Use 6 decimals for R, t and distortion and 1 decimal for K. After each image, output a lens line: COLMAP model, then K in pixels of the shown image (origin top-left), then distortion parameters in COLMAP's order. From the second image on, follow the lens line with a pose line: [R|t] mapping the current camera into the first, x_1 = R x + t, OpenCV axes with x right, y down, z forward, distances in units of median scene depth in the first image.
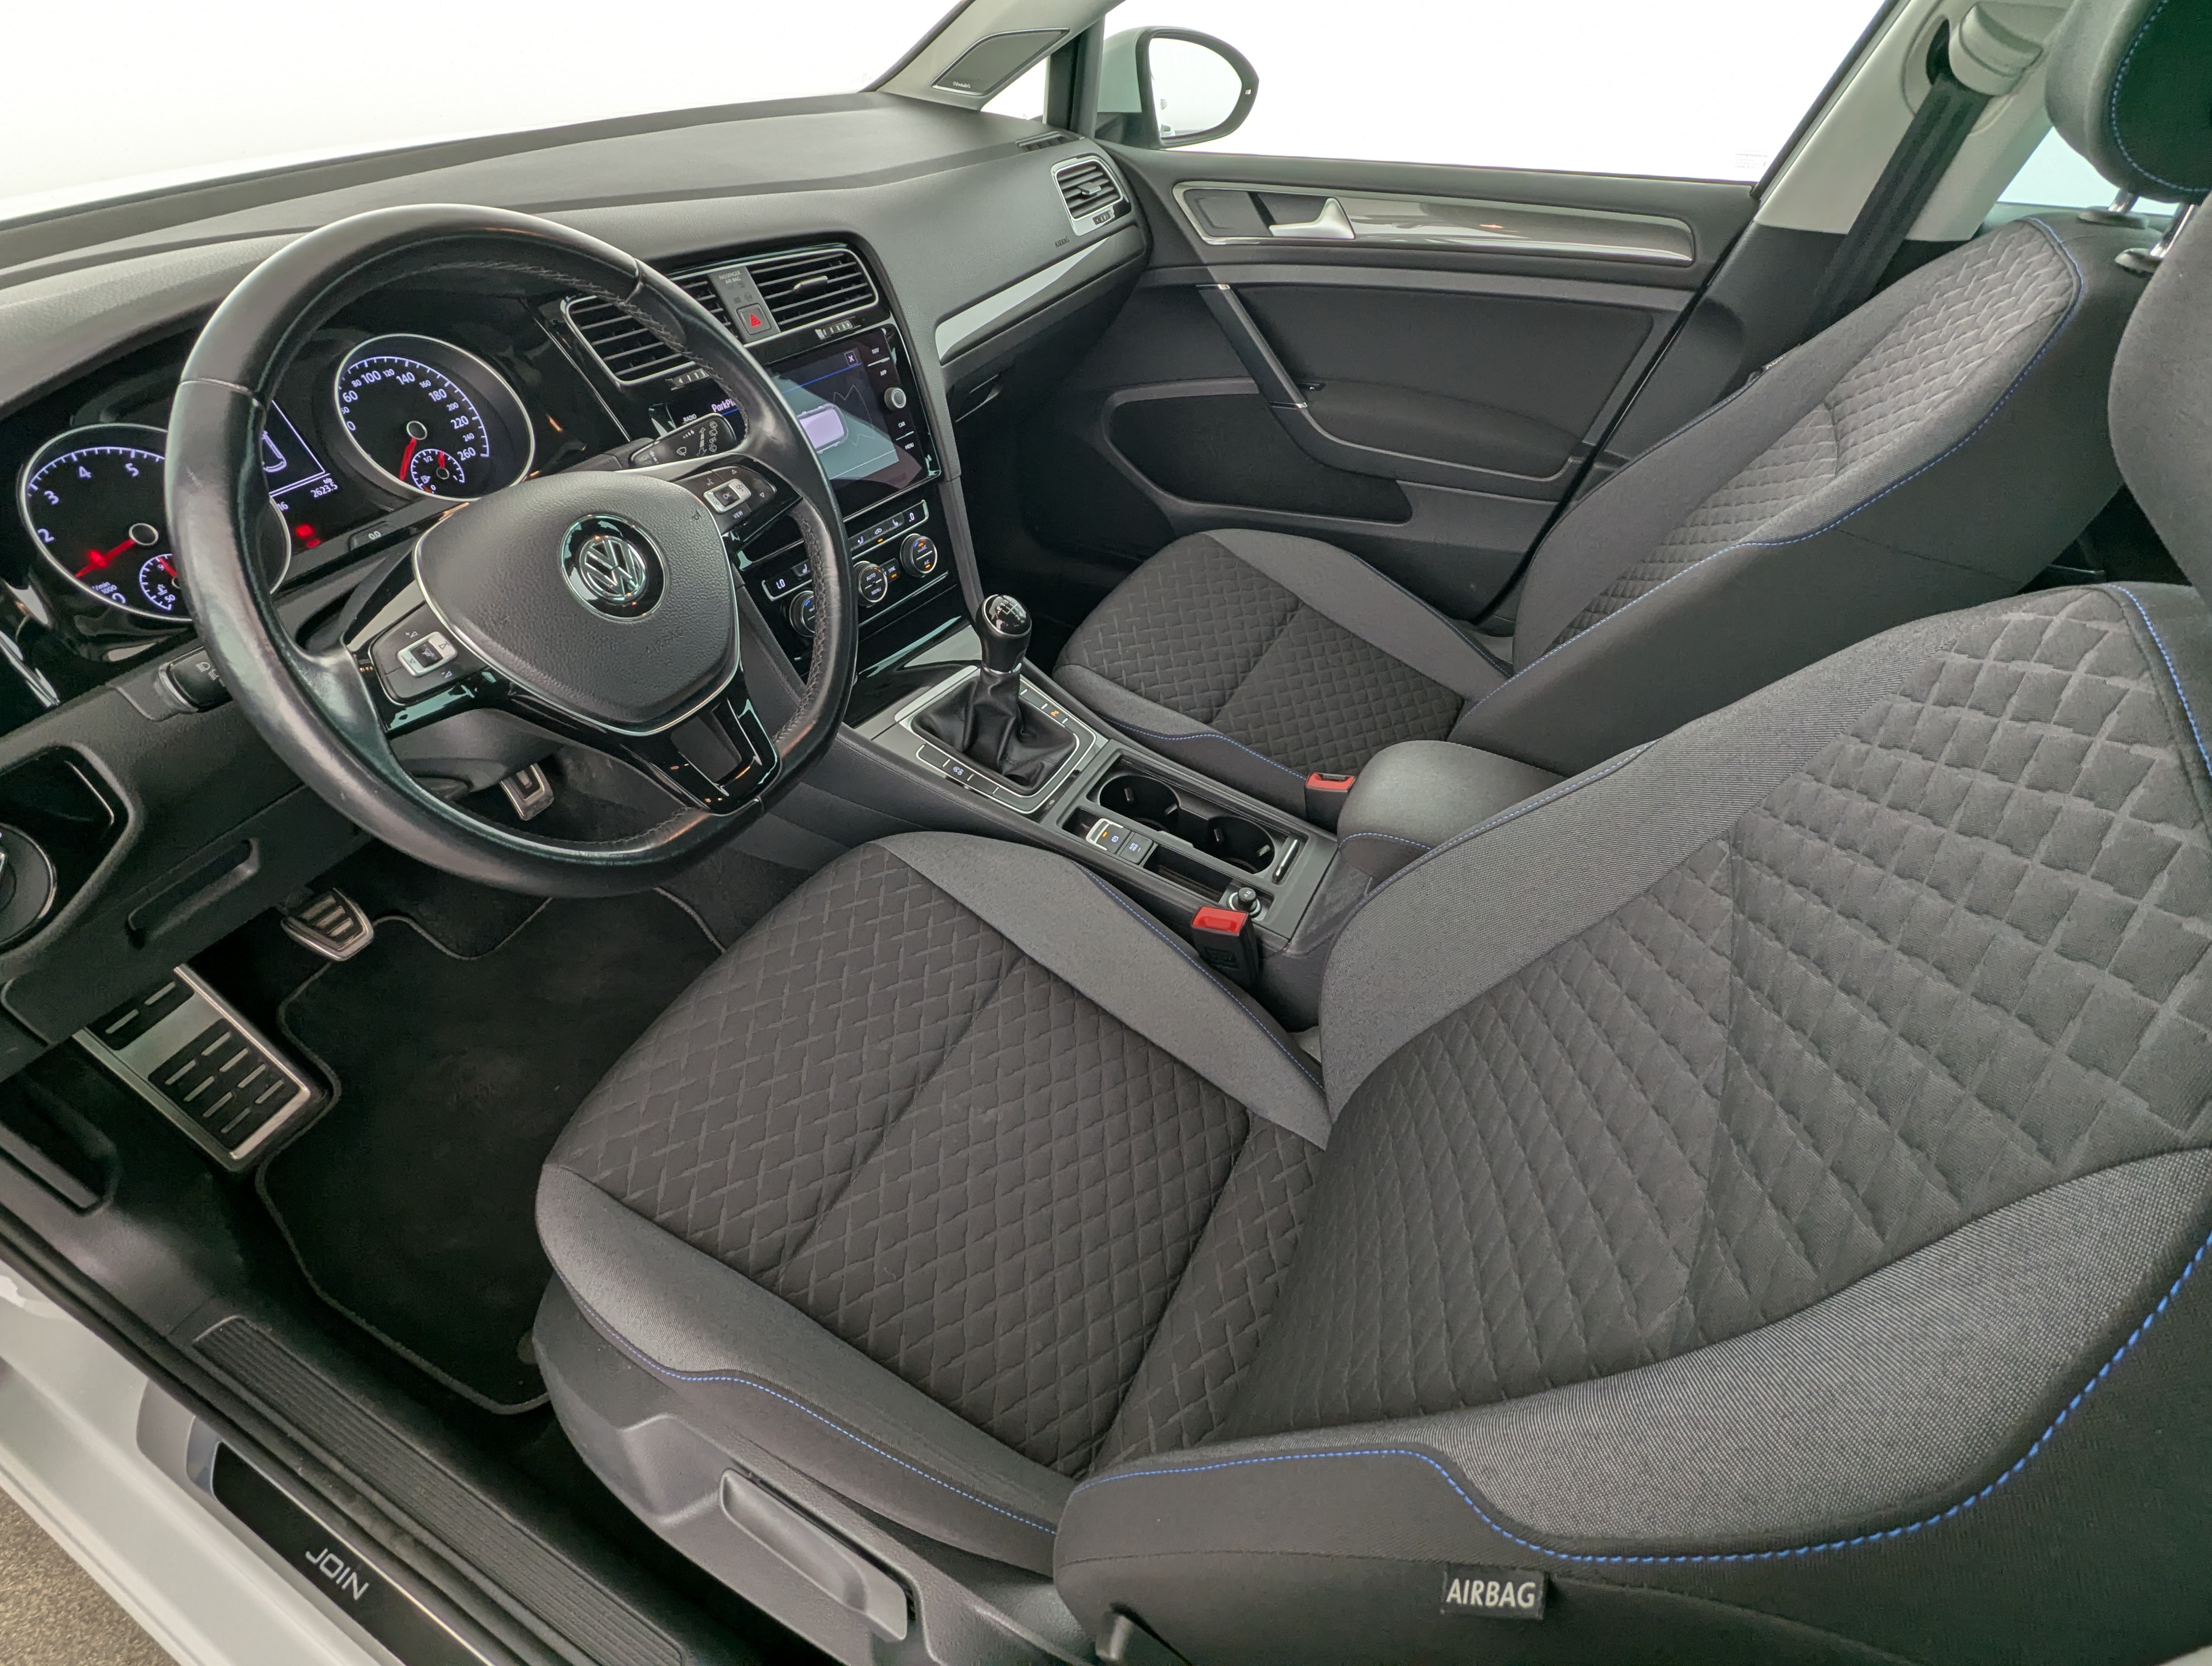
lens RADIAL K [[1068.4, 0, 1128.5], [0, 1068.4, 839.4], [0, 0, 1]] dist [-0.000406, -0.001285]
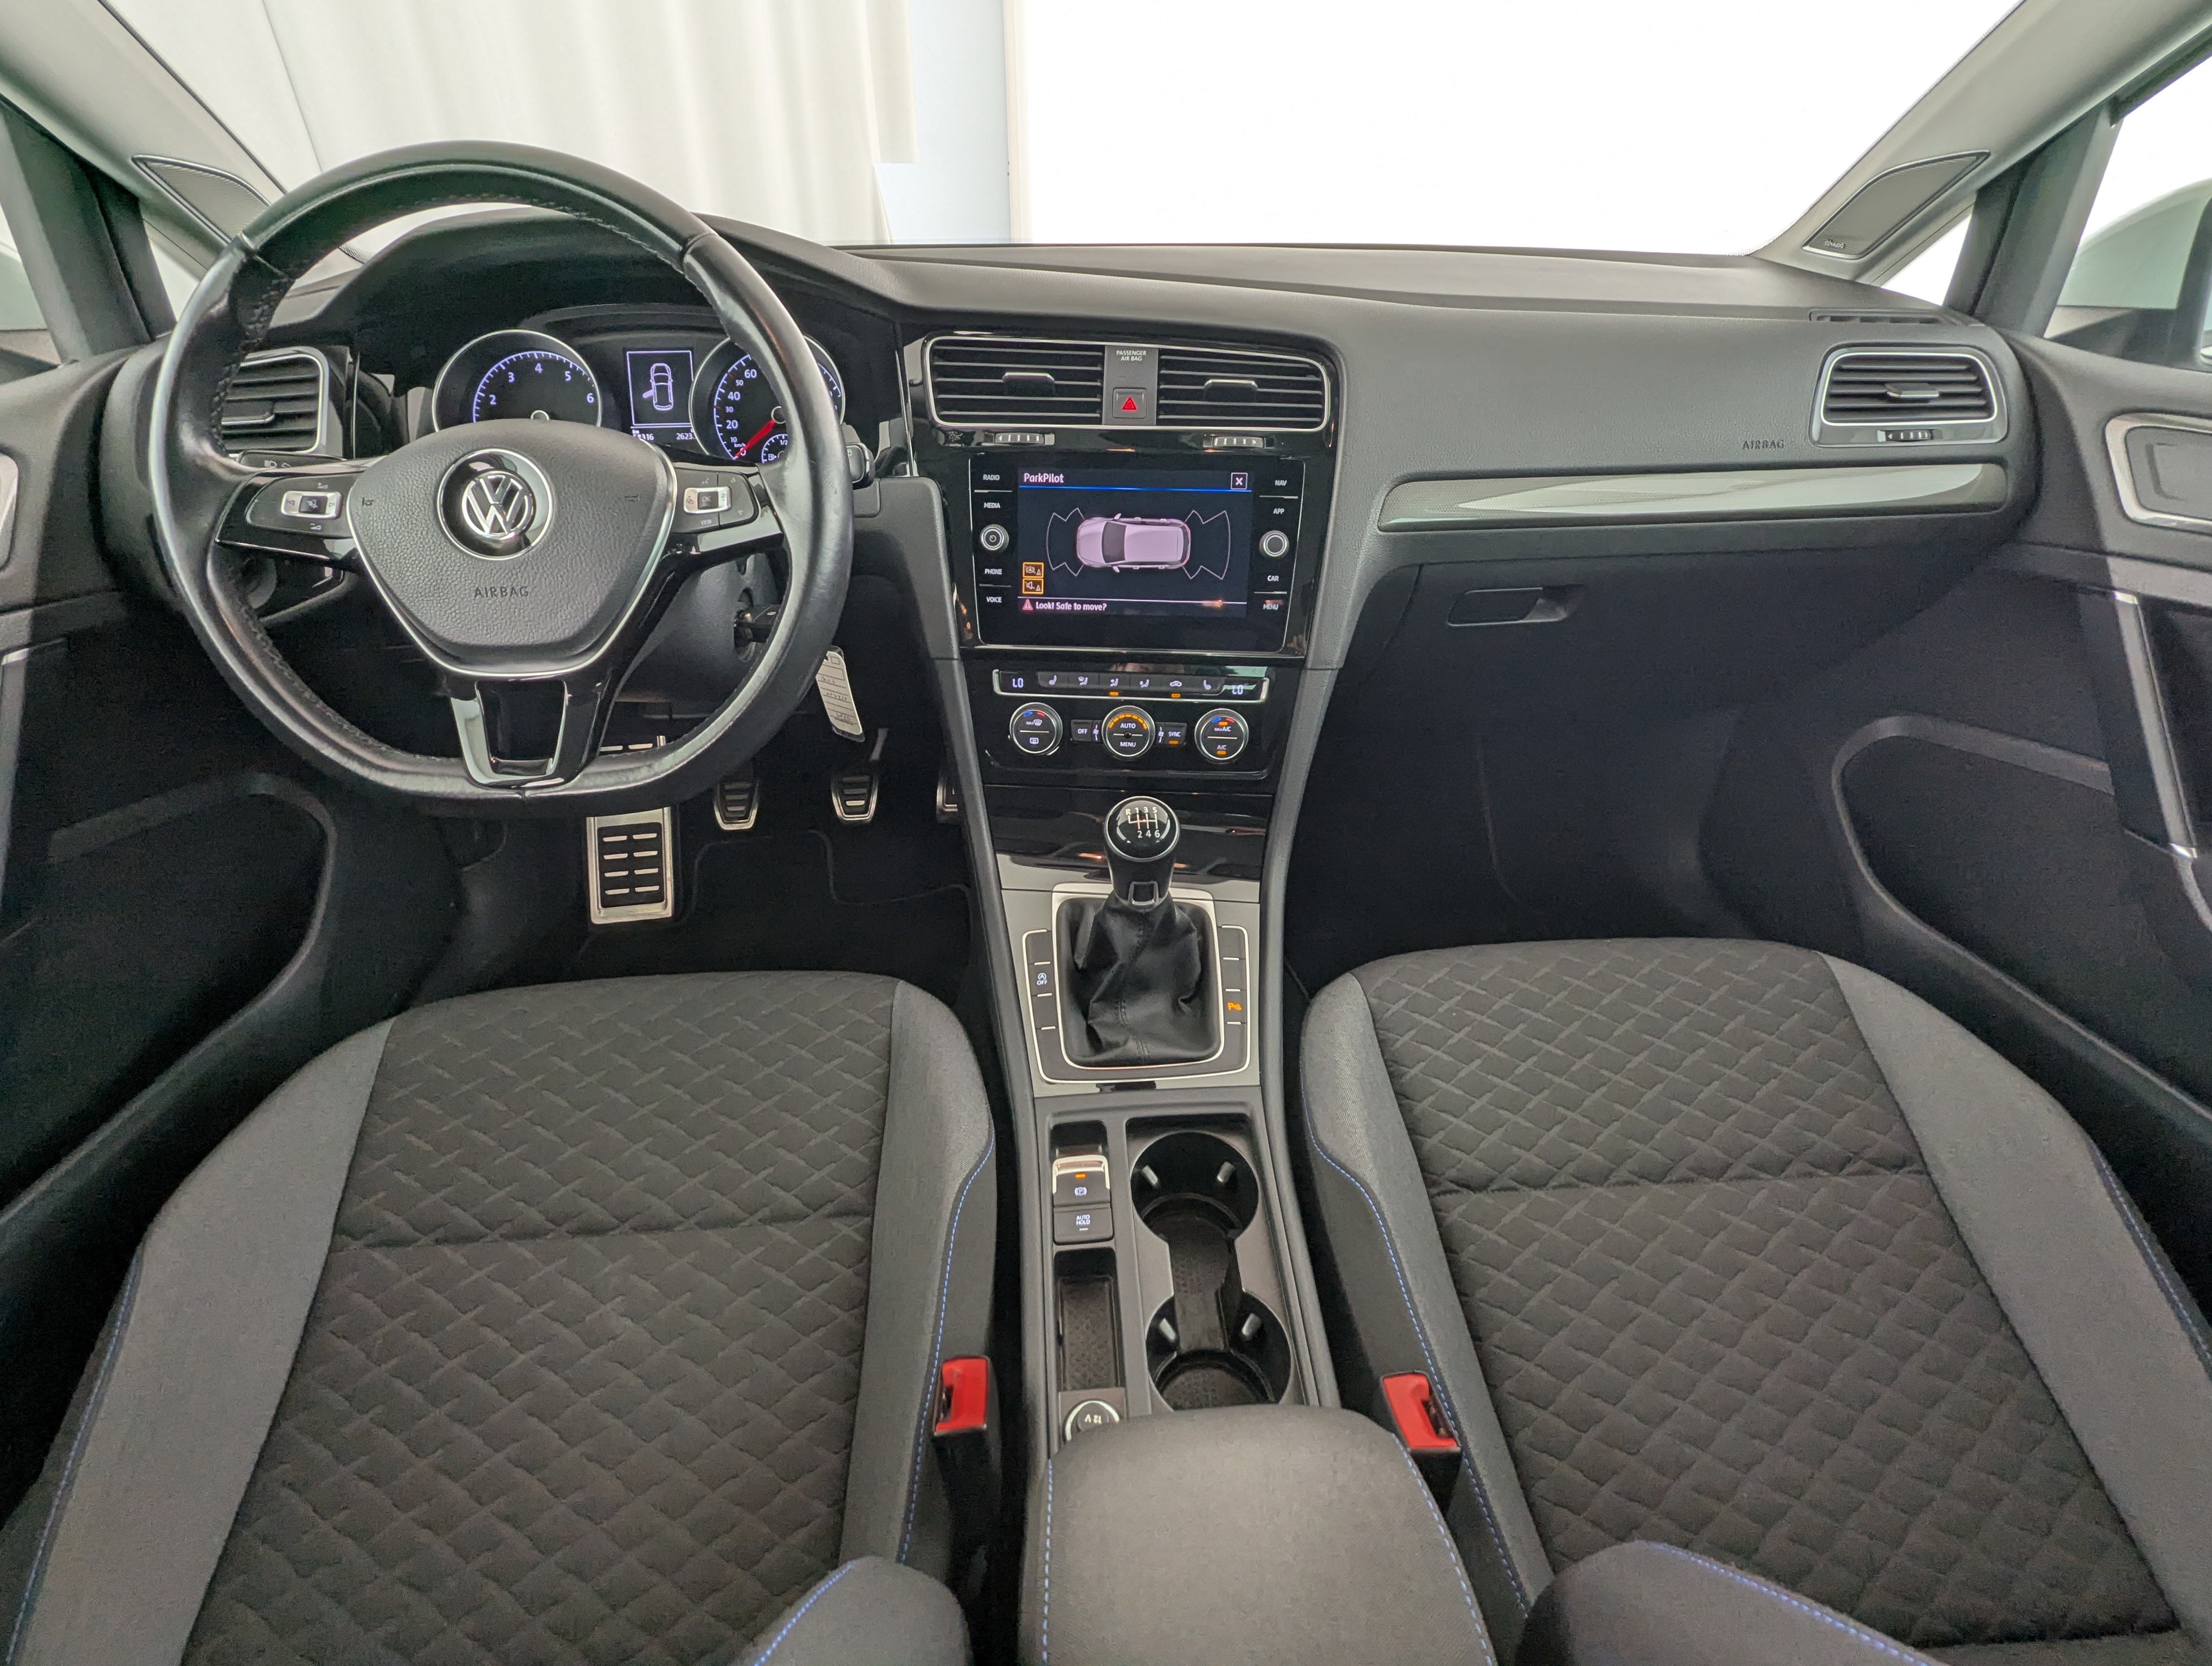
lens RADIAL K [[1068.4, 0, 1103.4], [0, 1068.4, 832.3], [0, 0, 1]] dist [-0.000406, -0.001285]
pose [[0.504671, 0.439183, -0.743254, 0.433830], [-0.570009, 0.816105, 0.095193, -0.282412], [0.648380, 0.375620, 0.662203, 0.561053]]
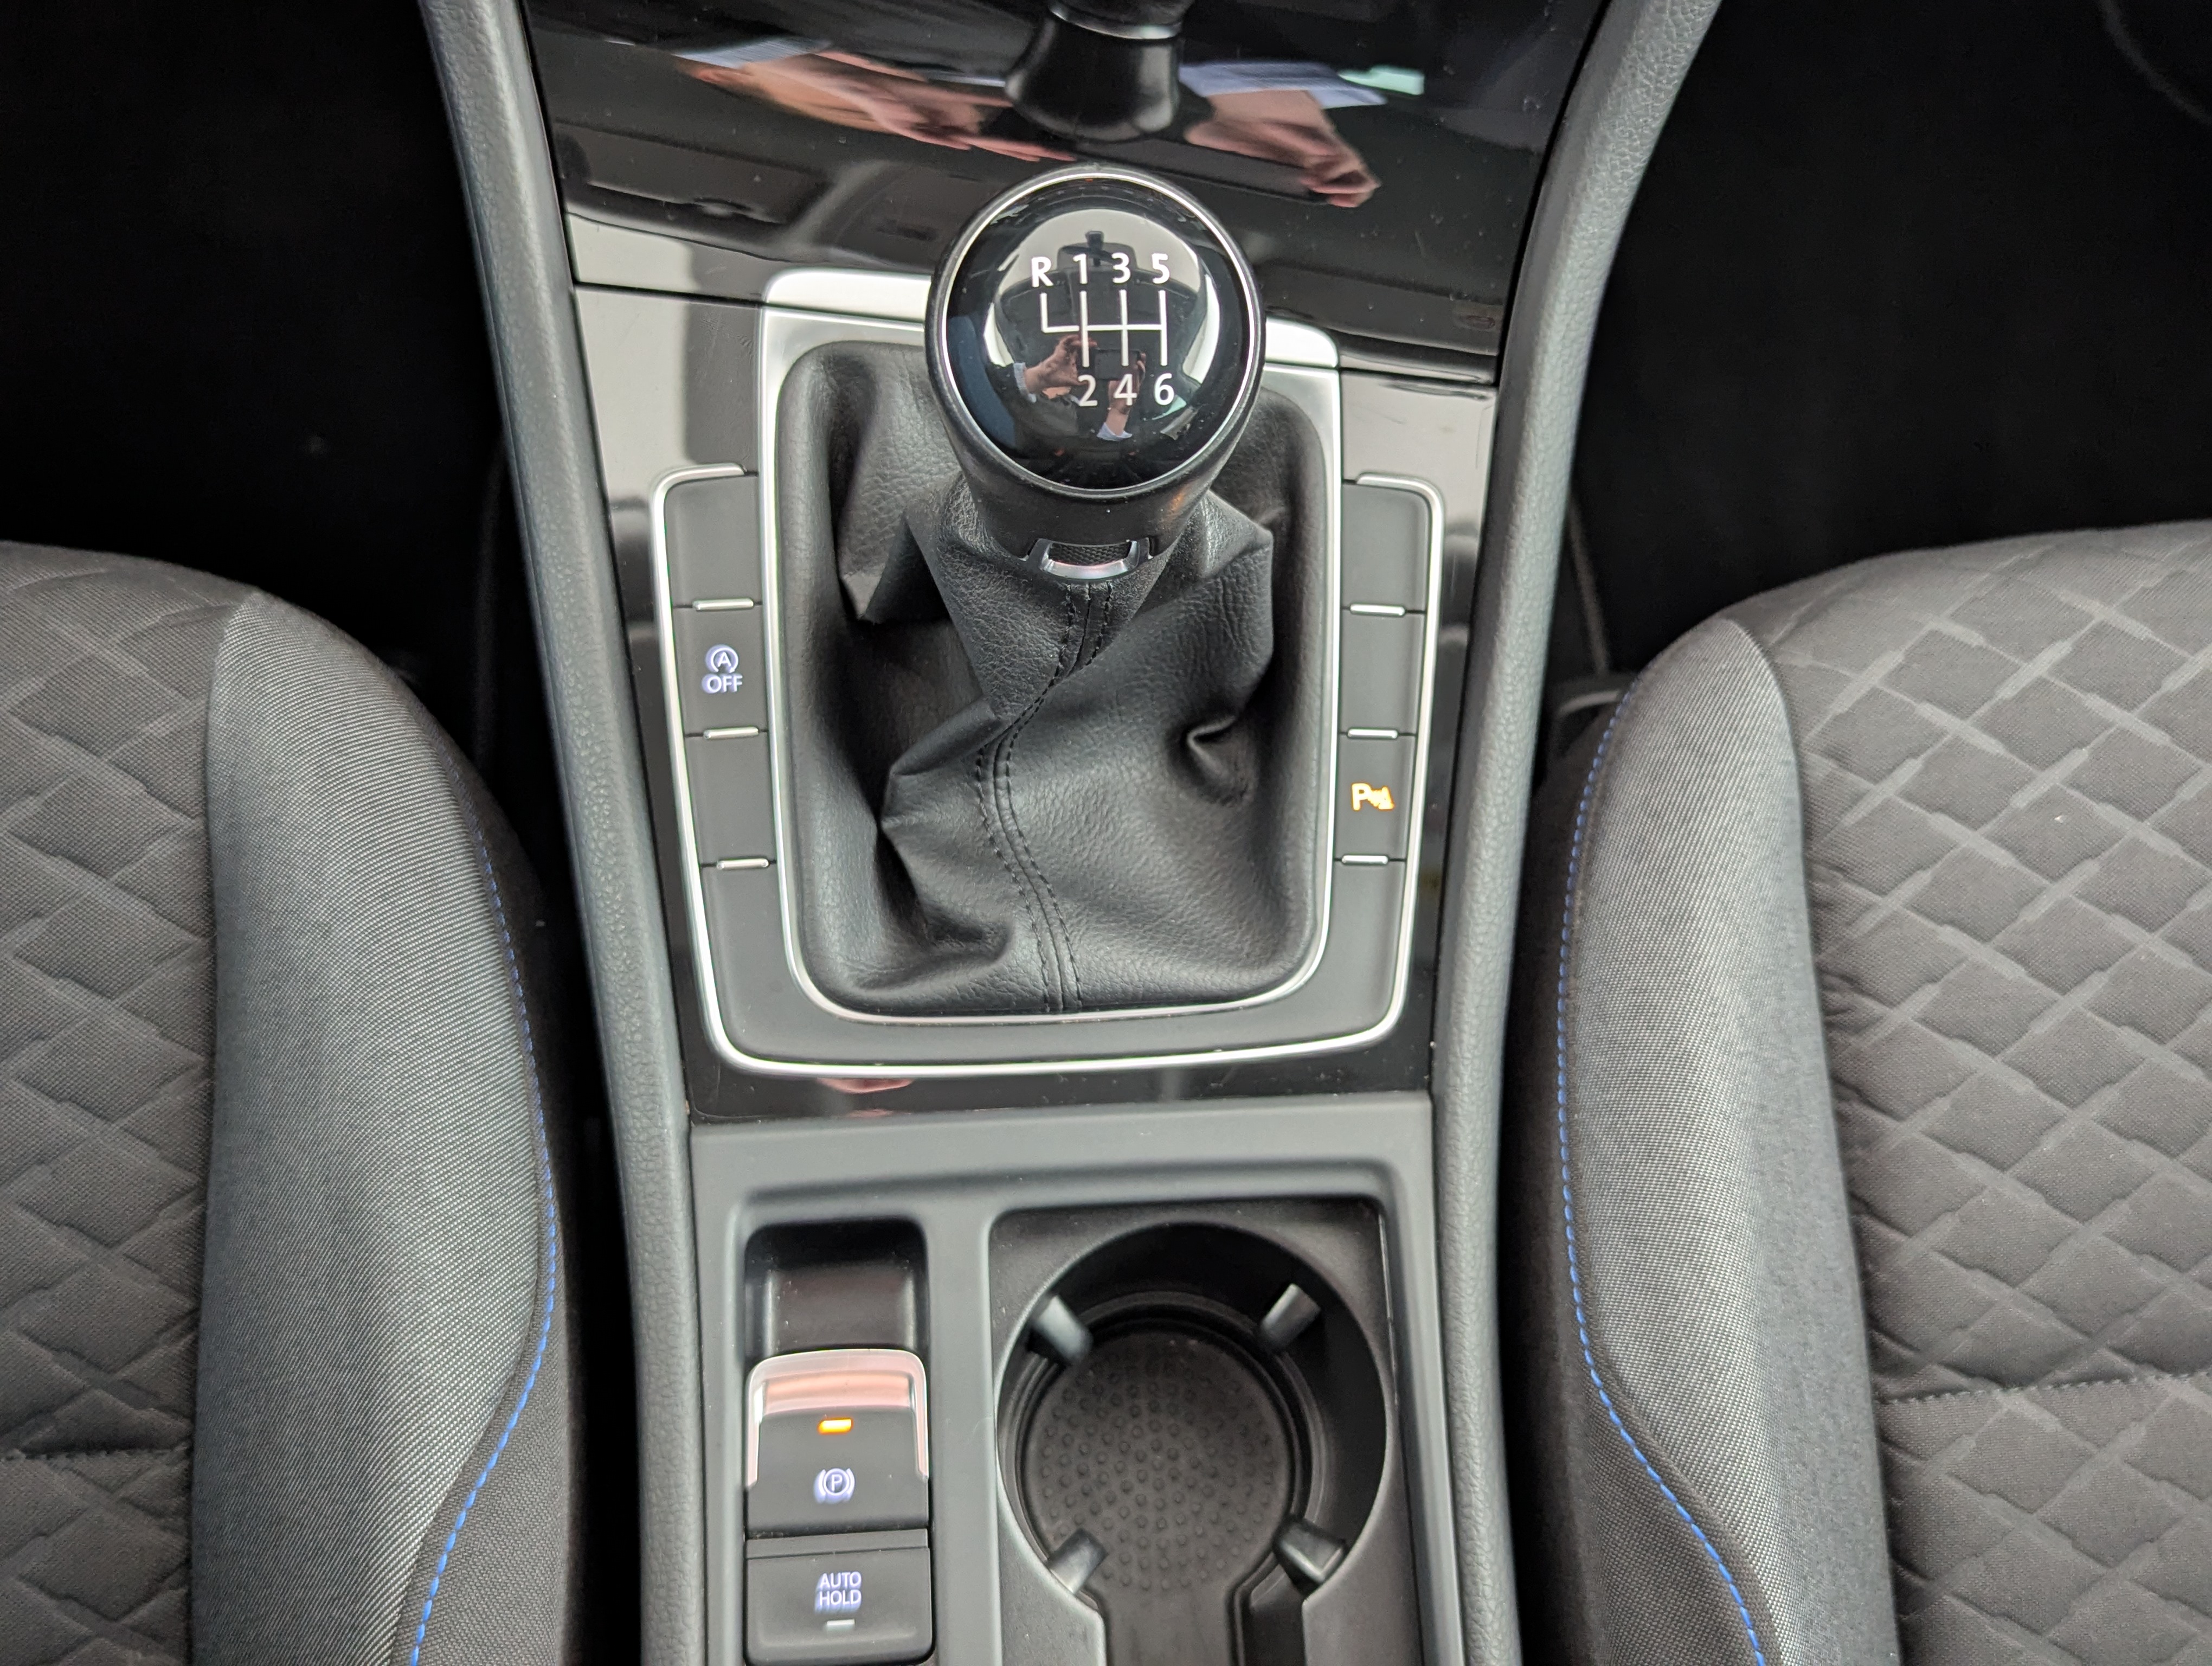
lens RADIAL K [[2058.9, 0, 1125.9], [0, 2058.9, 815.3], [0, 0, 1]] dist [0.018902, 0.000000]
pose [[0.506194, 0.795545, -0.332980, 0.052123], [-0.630284, 0.604791, 0.486795, -0.347971], [0.588650, -0.036540, 0.807561, 0.811710]]
